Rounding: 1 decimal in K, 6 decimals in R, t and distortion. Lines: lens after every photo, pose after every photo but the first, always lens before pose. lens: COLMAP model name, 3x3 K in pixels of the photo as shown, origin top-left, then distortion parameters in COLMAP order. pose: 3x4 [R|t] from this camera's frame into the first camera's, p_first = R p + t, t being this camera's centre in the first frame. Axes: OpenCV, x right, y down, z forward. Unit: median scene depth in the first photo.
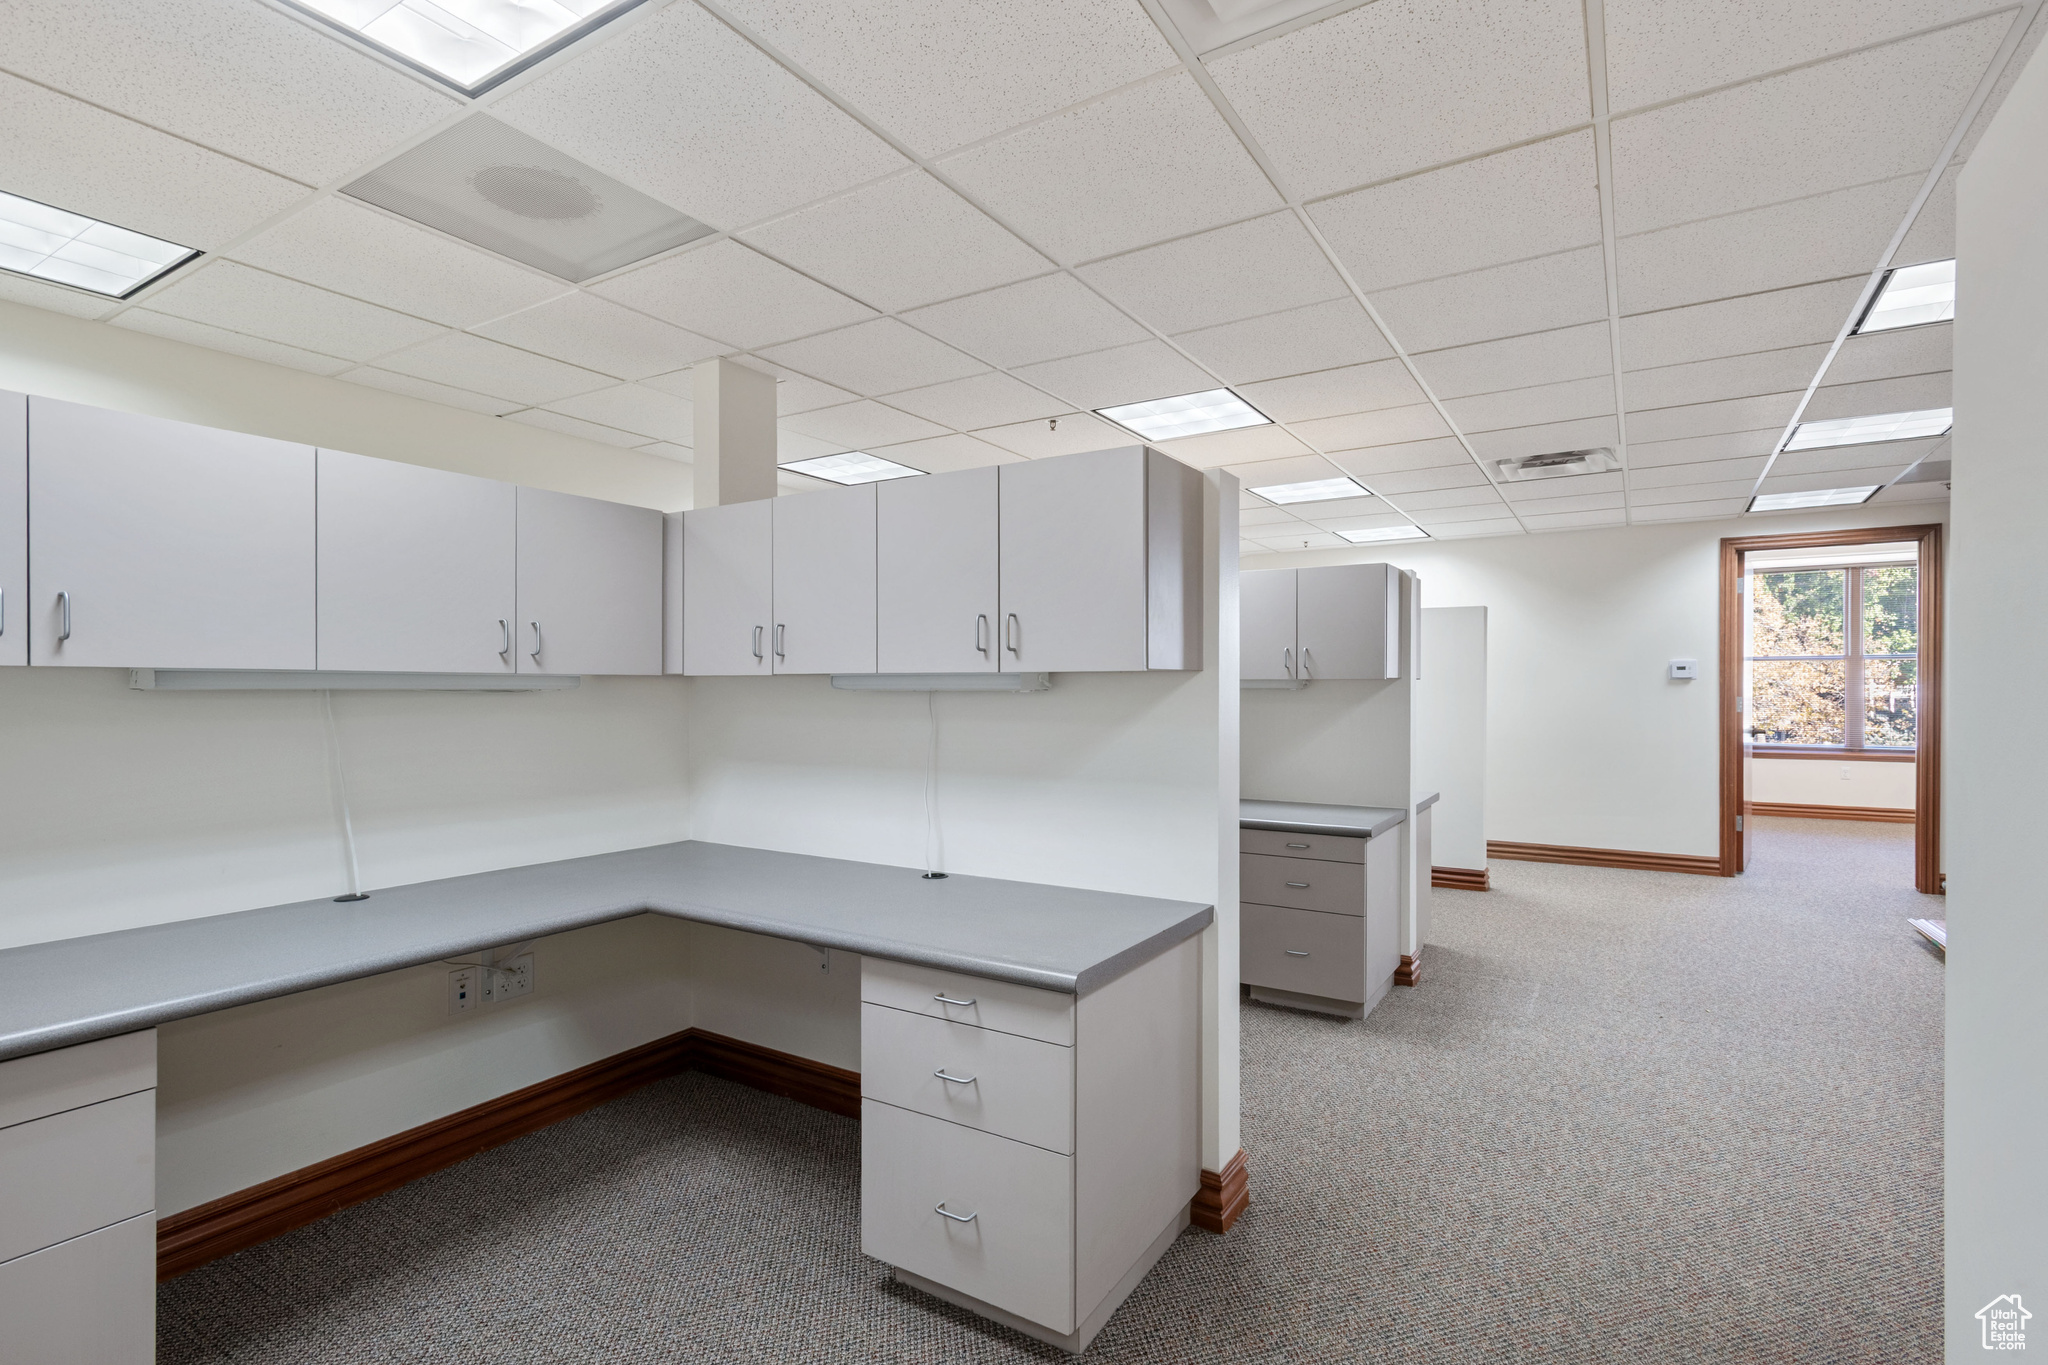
lens RADIAL K [[963.2, 0, 1037.1], [0, 963.2, 694.3], [0, 0, 1]] dist [0.005825, 0.001135]
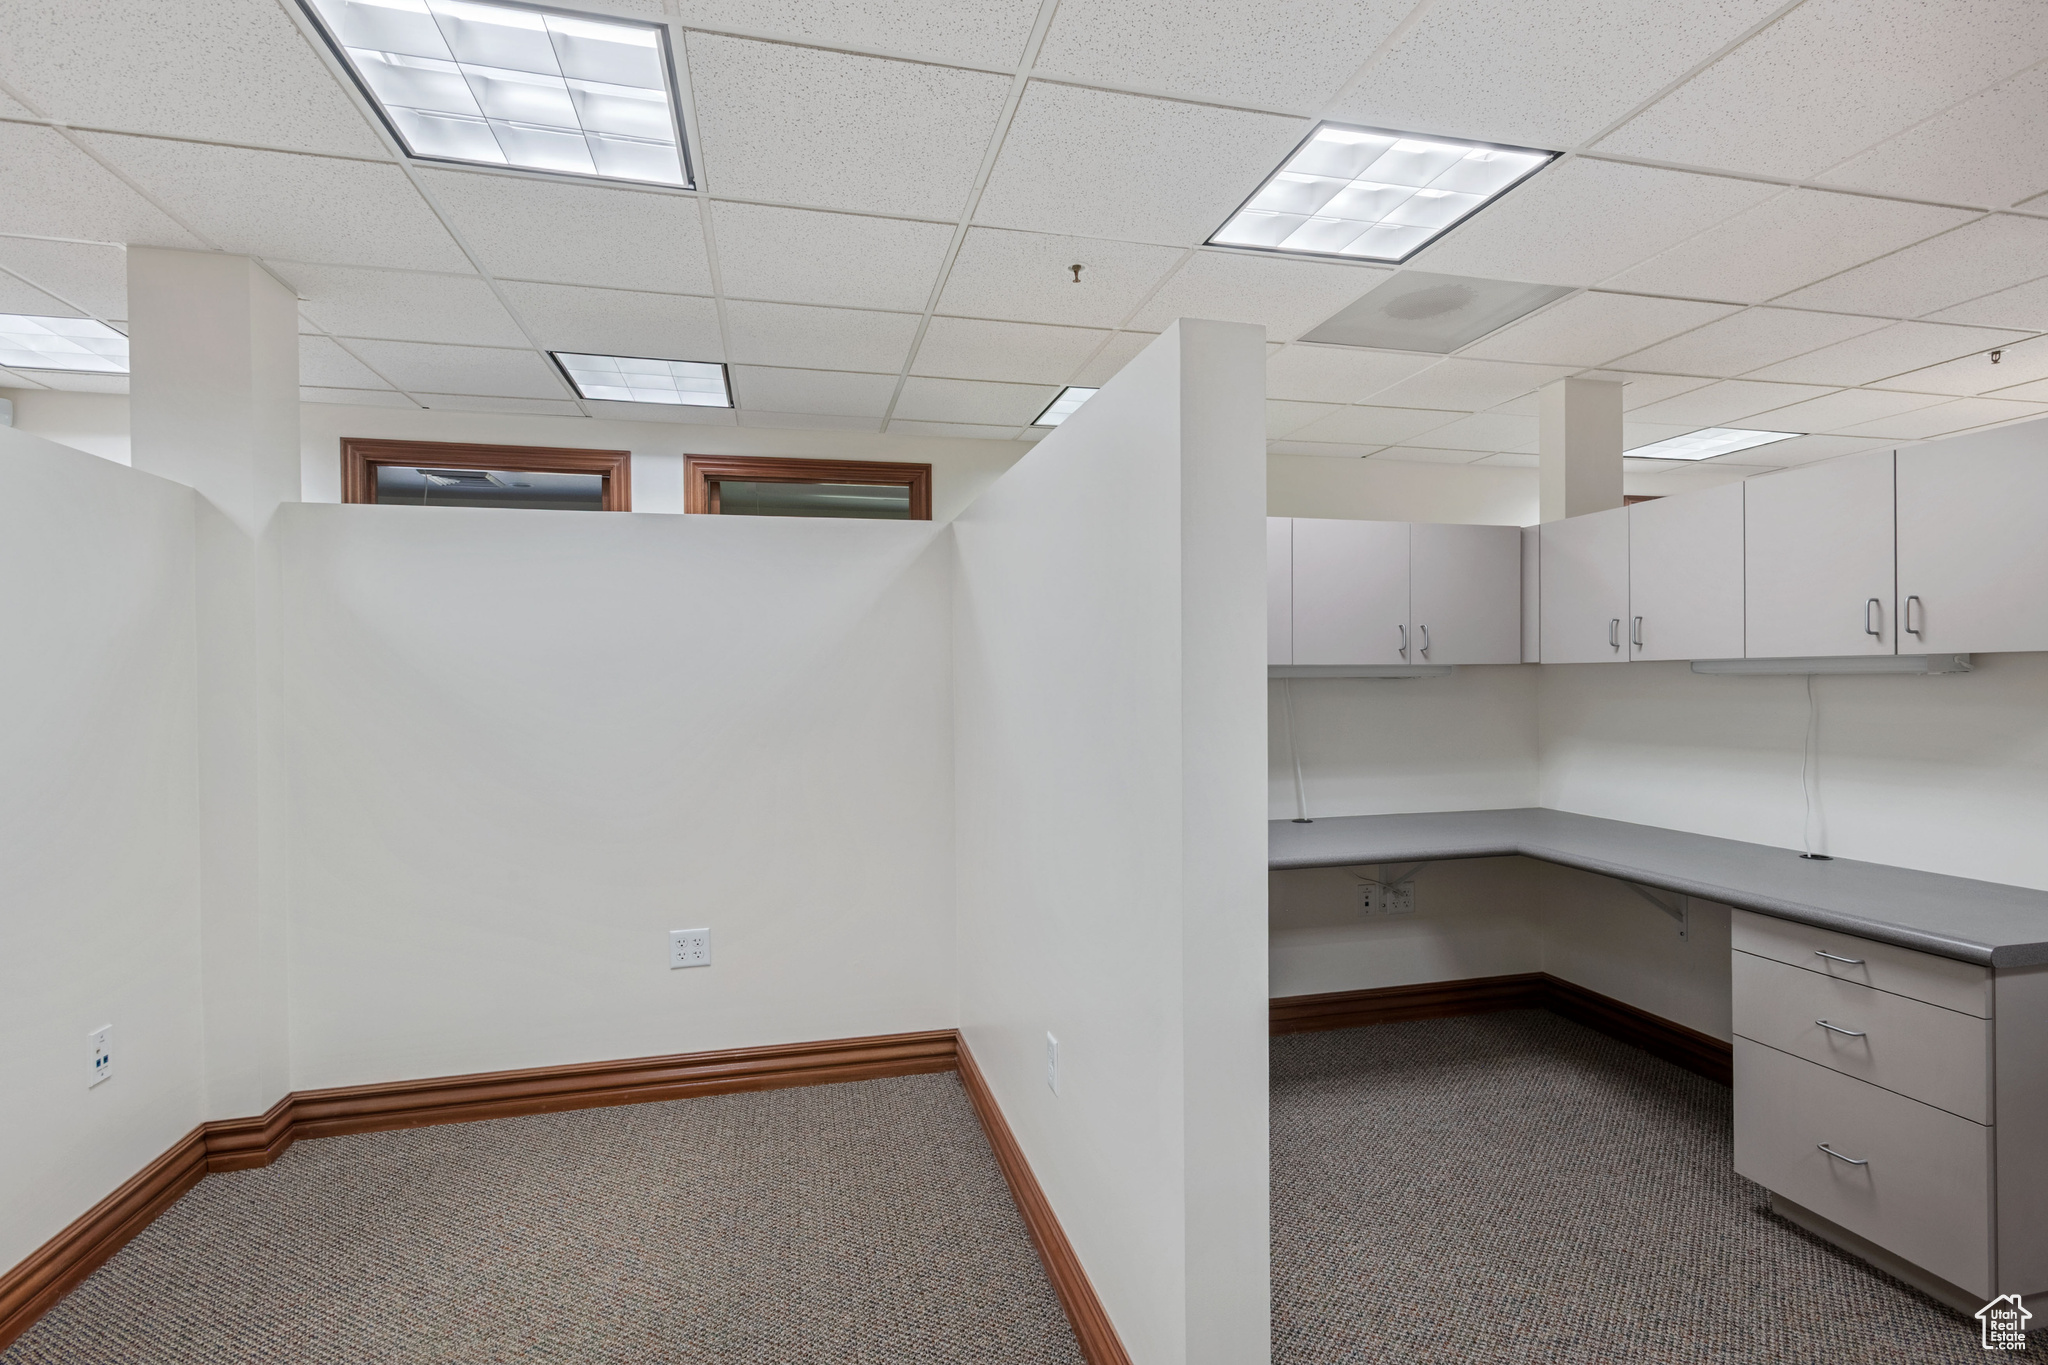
lens RADIAL K [[963.2, 0, 1035.3], [0, 963.2, 686.2], [0, 0, 1]] dist [0.005825, 0.001135]
pose [[0.707264, -0.002841, -0.706944, 0.034656], [0.005698, 0.999982, 0.001682, 0.002816], [0.706927, -0.005218, 0.707268, -0.309879]]
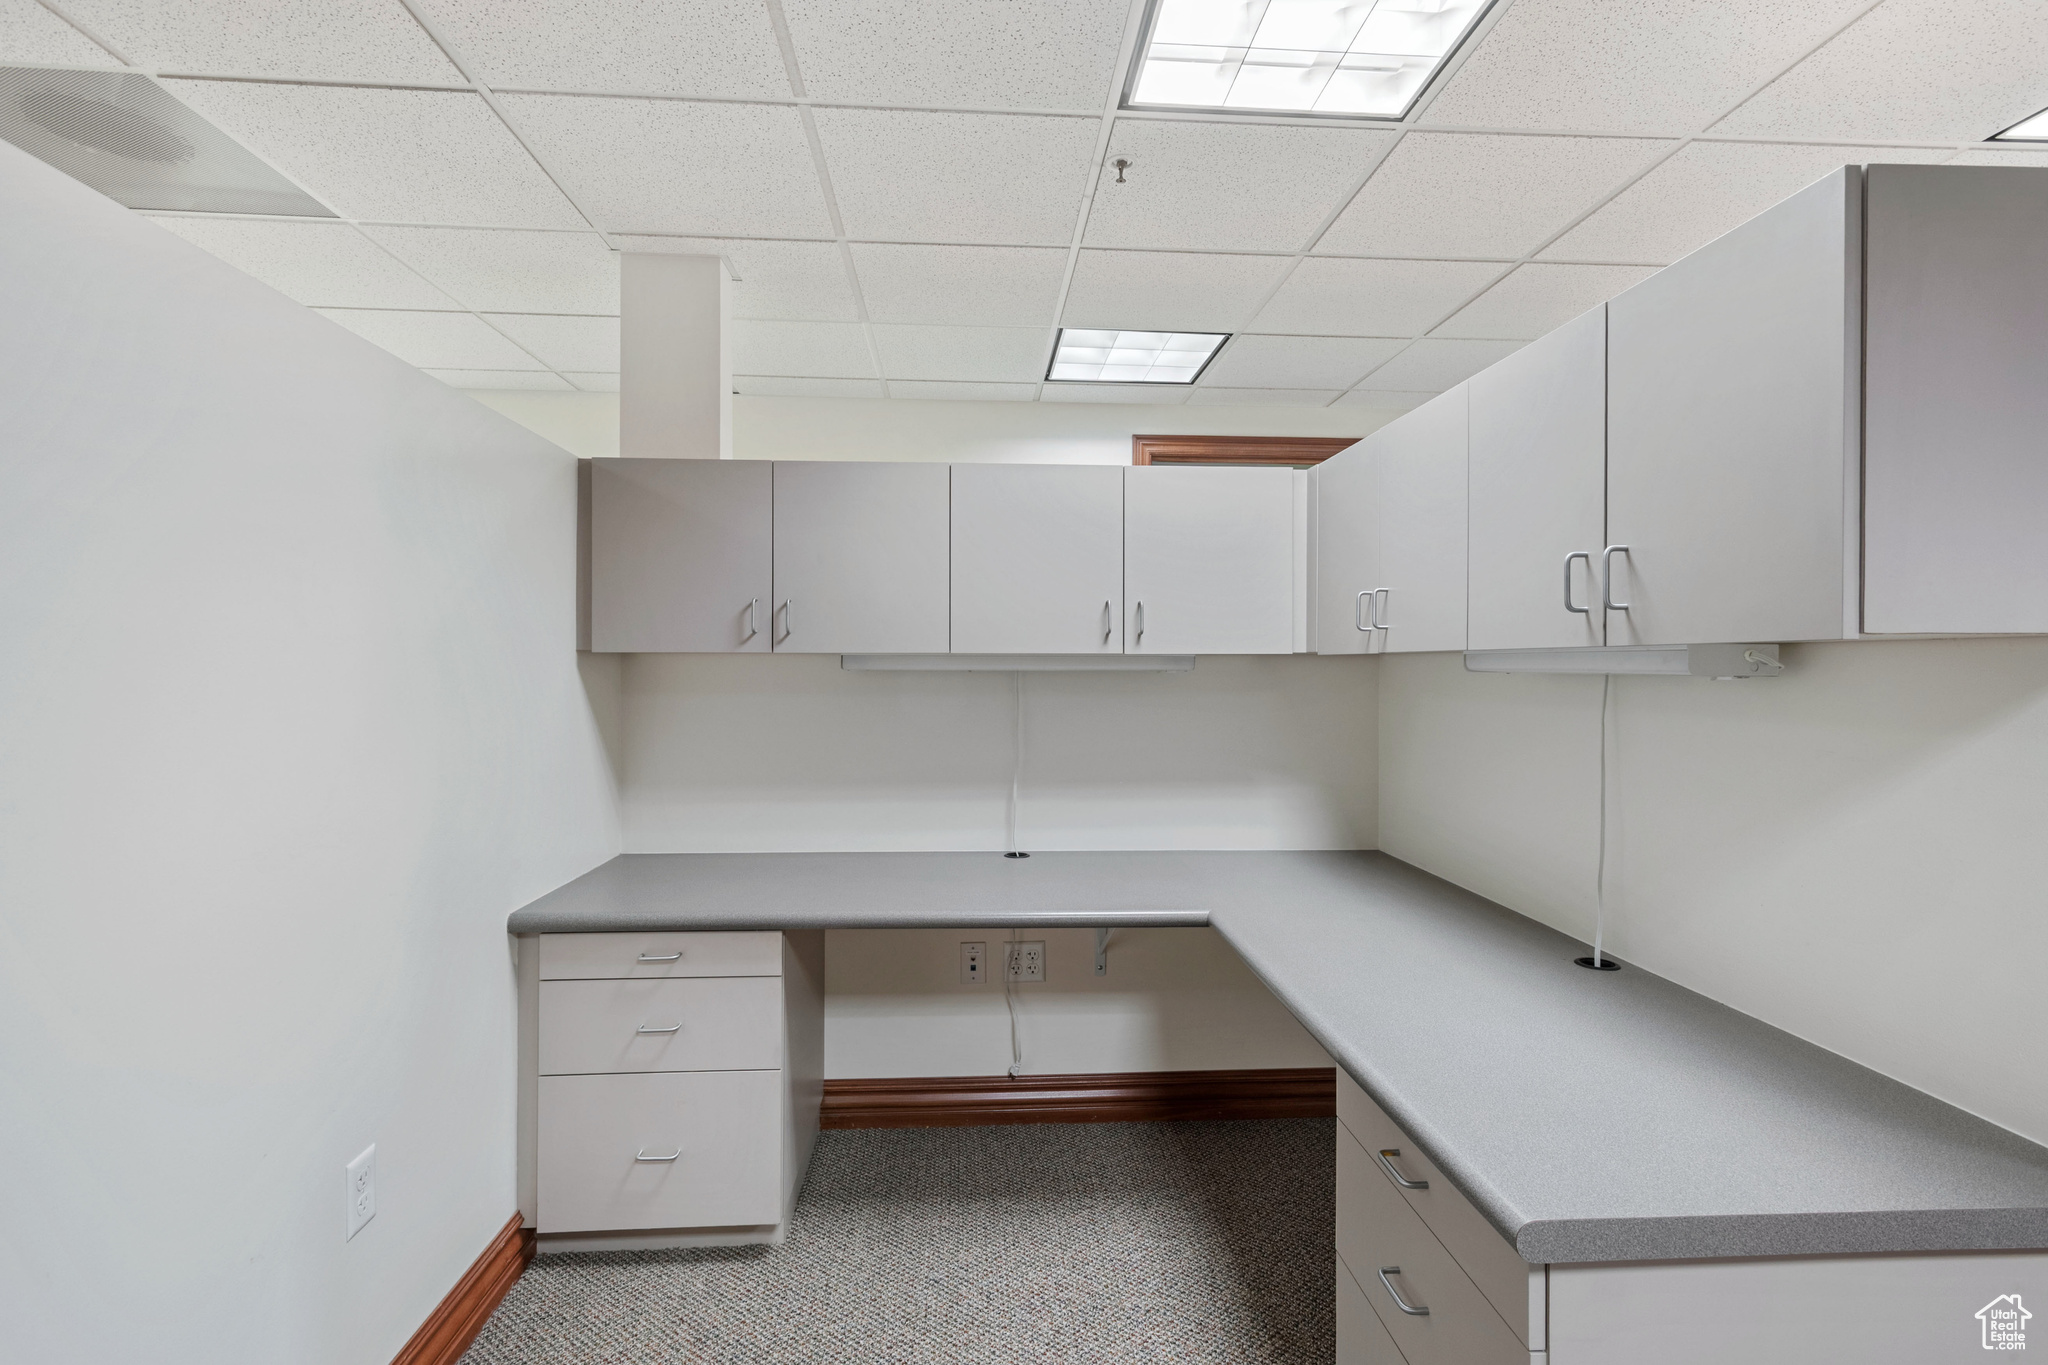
lens RADIAL K [[963.2, 0, 1009.2], [0, 963.2, 673.5], [0, 0, 1]] dist [0.005825, 0.001135]
pose [[0.597330, 0.001893, -0.801994, 0.201137], [-0.002726, 0.999996, 0.000330, -0.003928], [0.801991, 0.001990, 0.597332, 0.320090]]
